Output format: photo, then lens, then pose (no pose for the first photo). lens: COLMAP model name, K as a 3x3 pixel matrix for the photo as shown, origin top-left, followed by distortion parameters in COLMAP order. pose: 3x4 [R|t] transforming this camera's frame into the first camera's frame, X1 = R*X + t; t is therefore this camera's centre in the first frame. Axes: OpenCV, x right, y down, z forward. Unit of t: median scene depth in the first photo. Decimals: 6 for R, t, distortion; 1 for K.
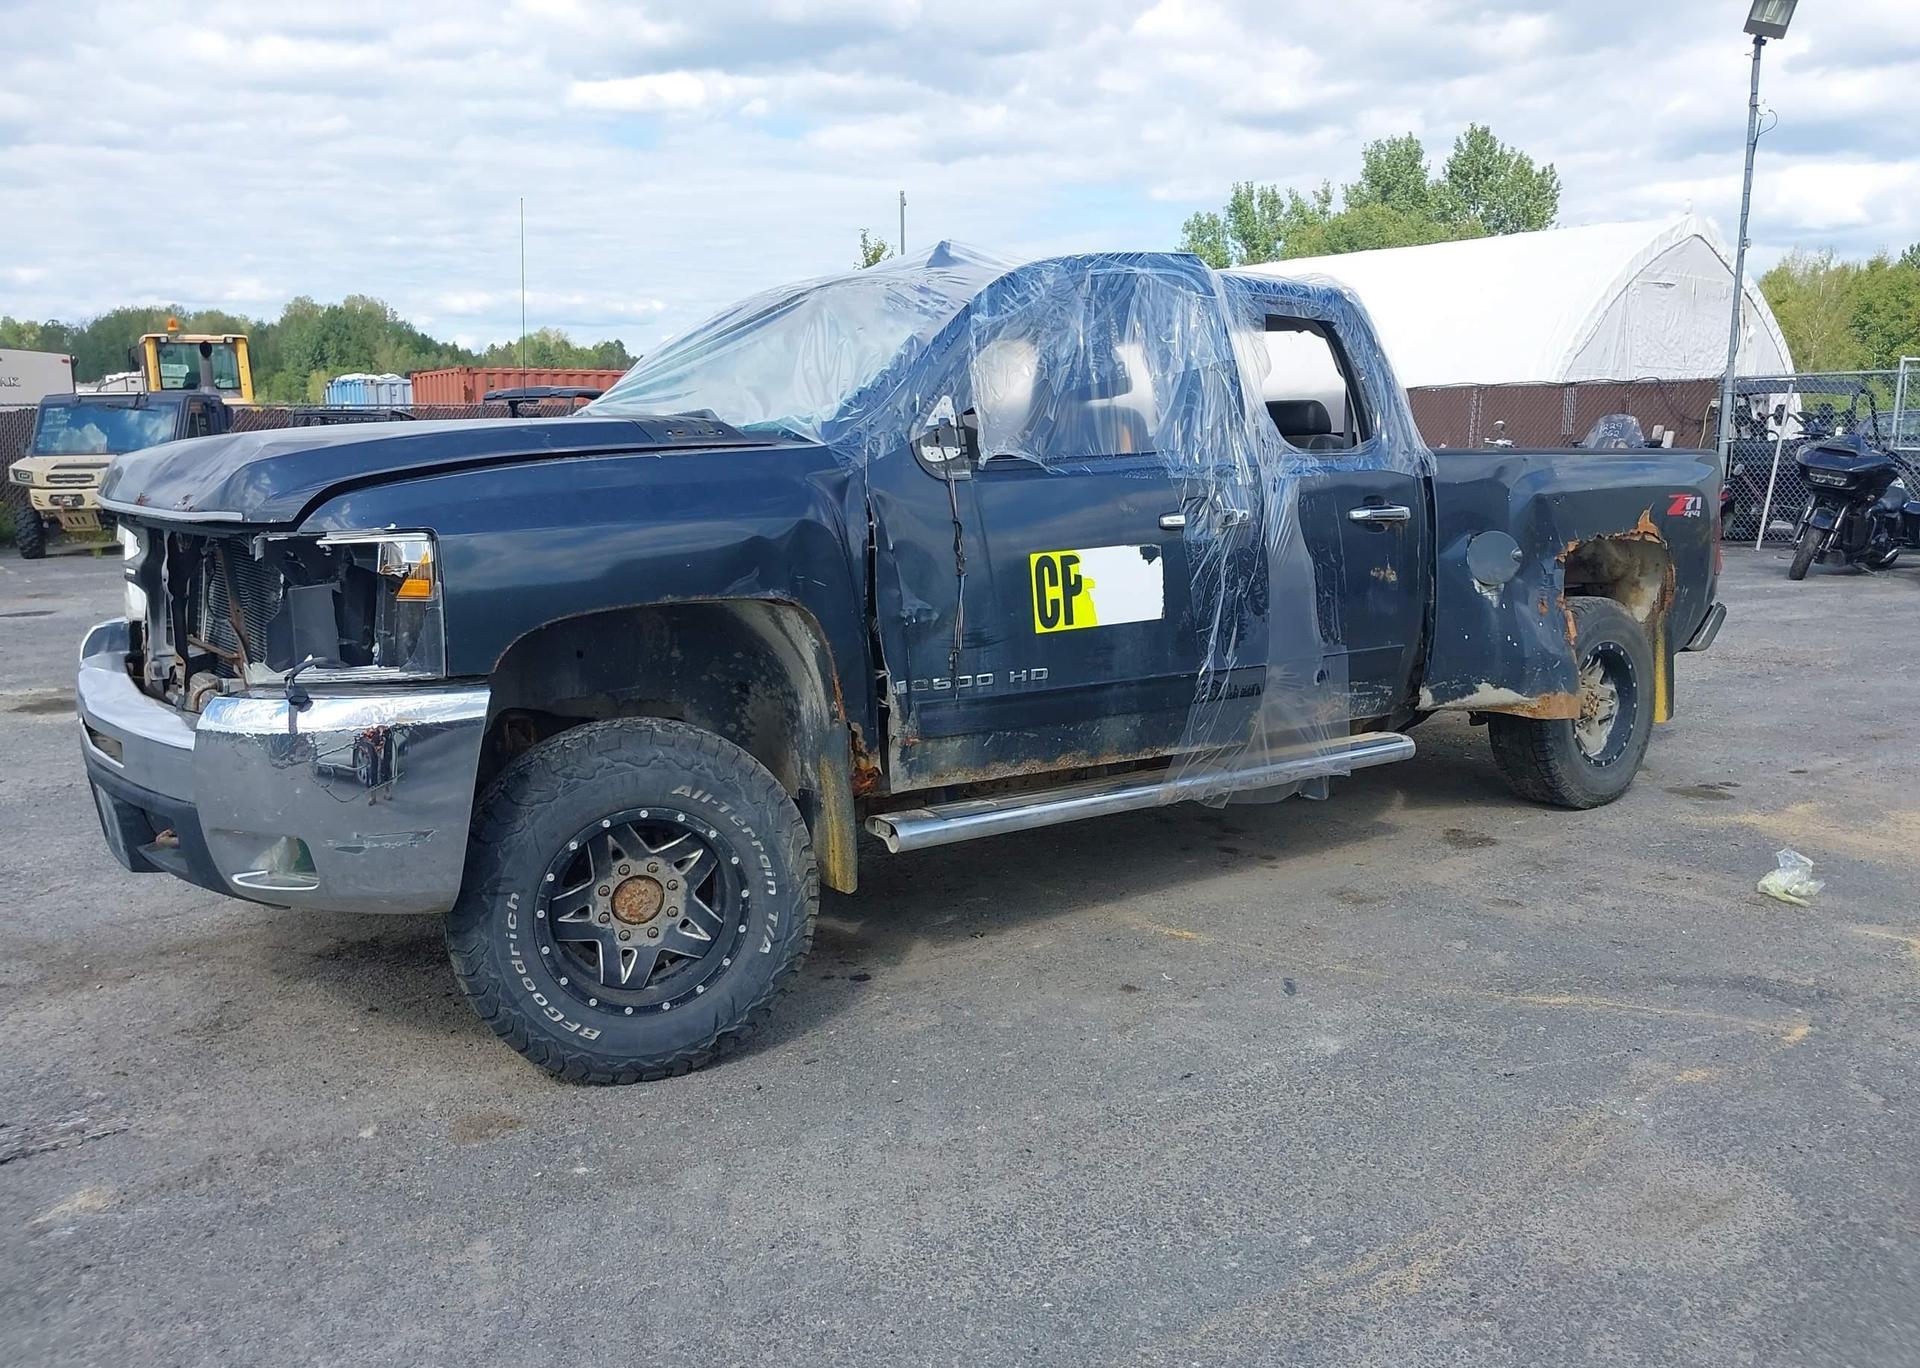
lens RADIAL K [[1517.6, 0, 968.1], [0, 1517.6, 675.2], [0, 0, 1]] dist [0.034296, -0.051783]
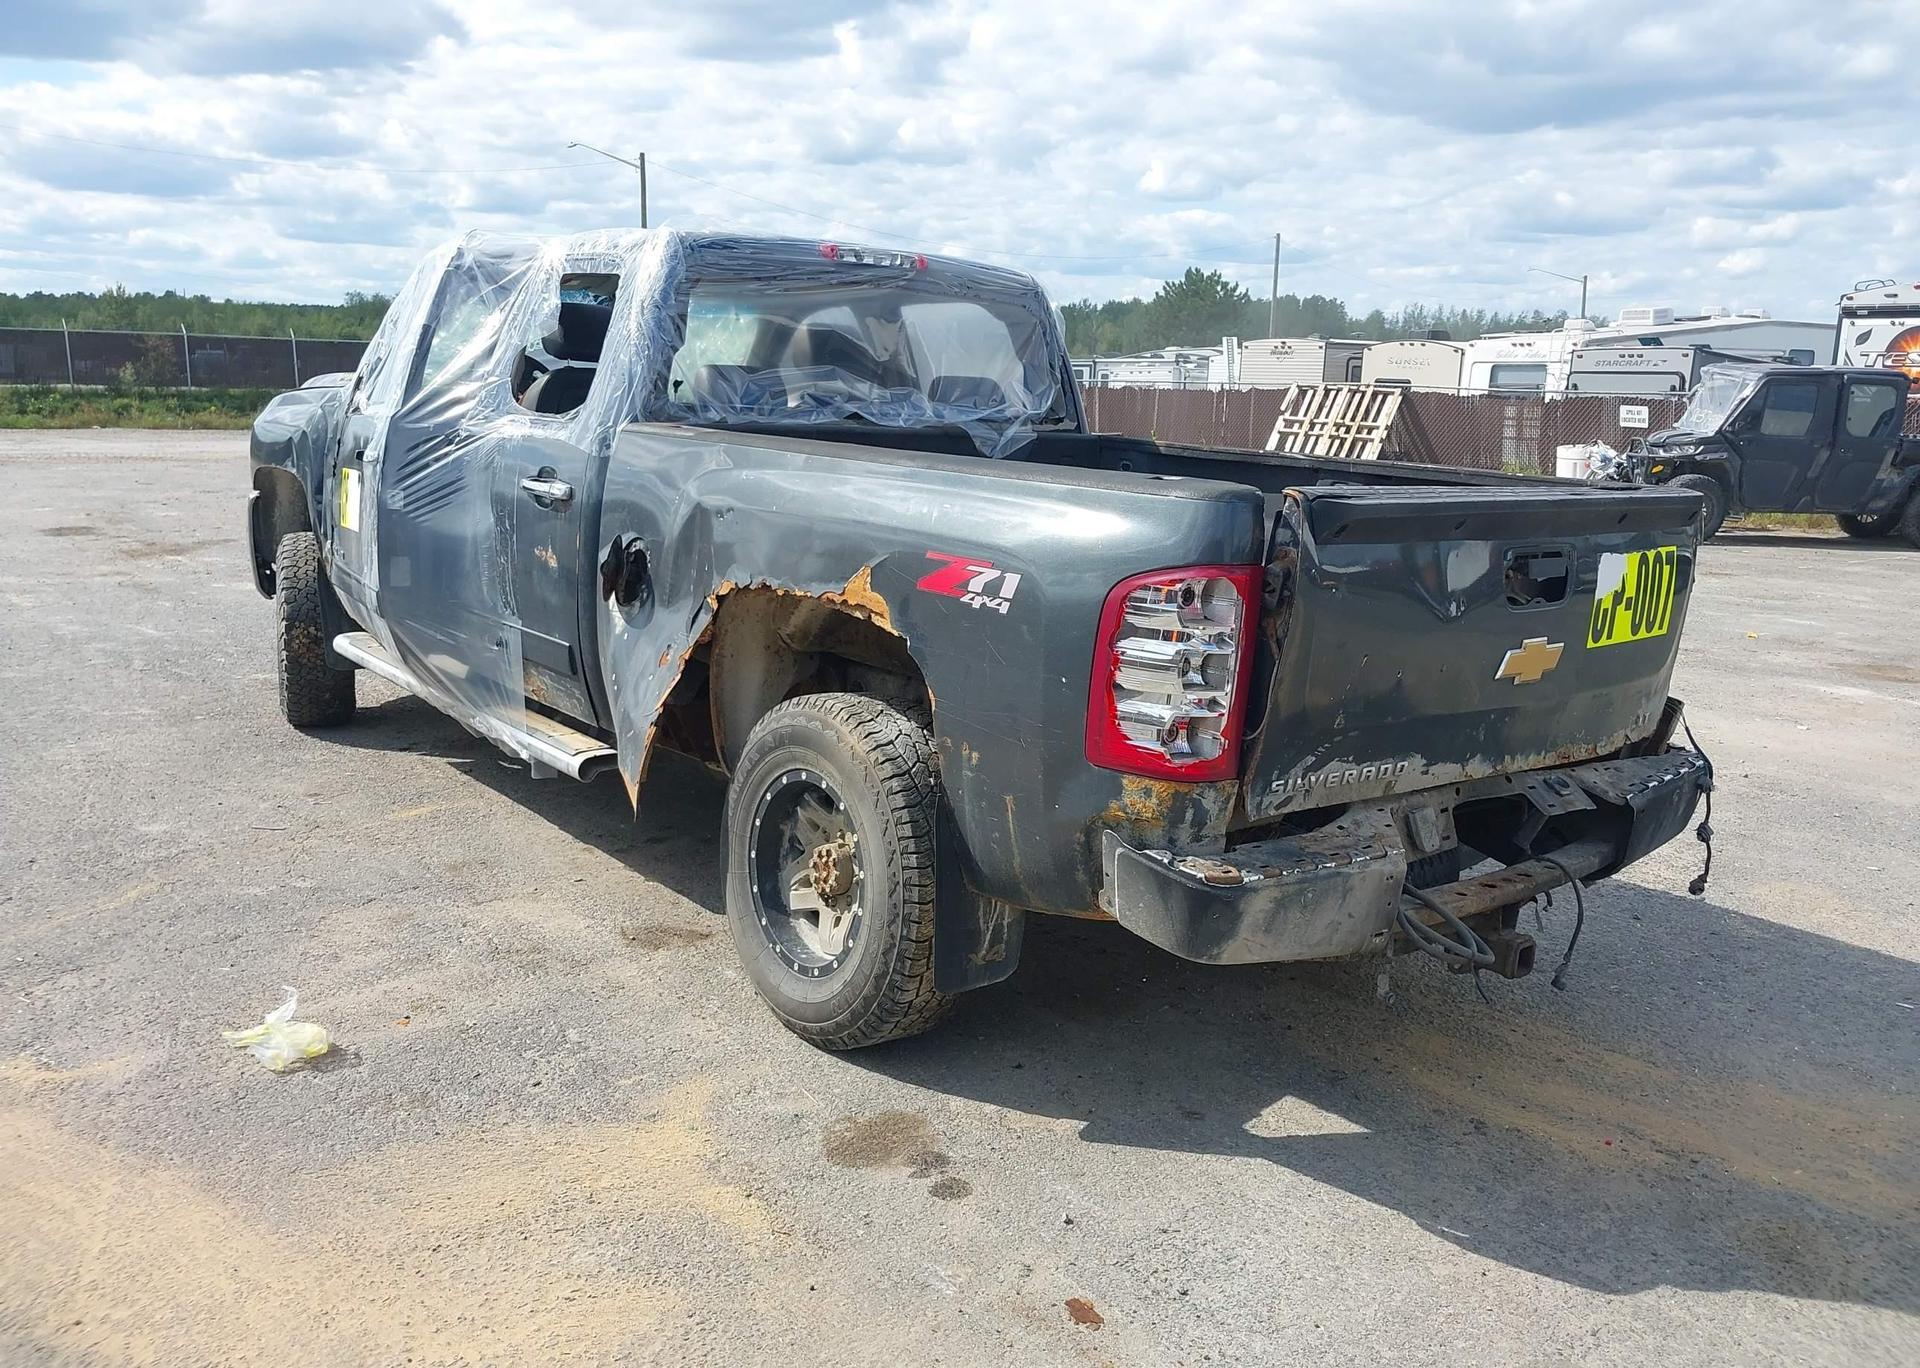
lens RADIAL K [[1517.6, 0, 964.5], [0, 1517.6, 669.2], [0, 0, 1]] dist [0.034296, -0.051783]
pose [[0.029746, 0.187681, -0.981780, 1.421199], [-0.194590, 0.964509, 0.178484, -0.254258], [0.980434, 0.185735, 0.065212, 1.446756]]
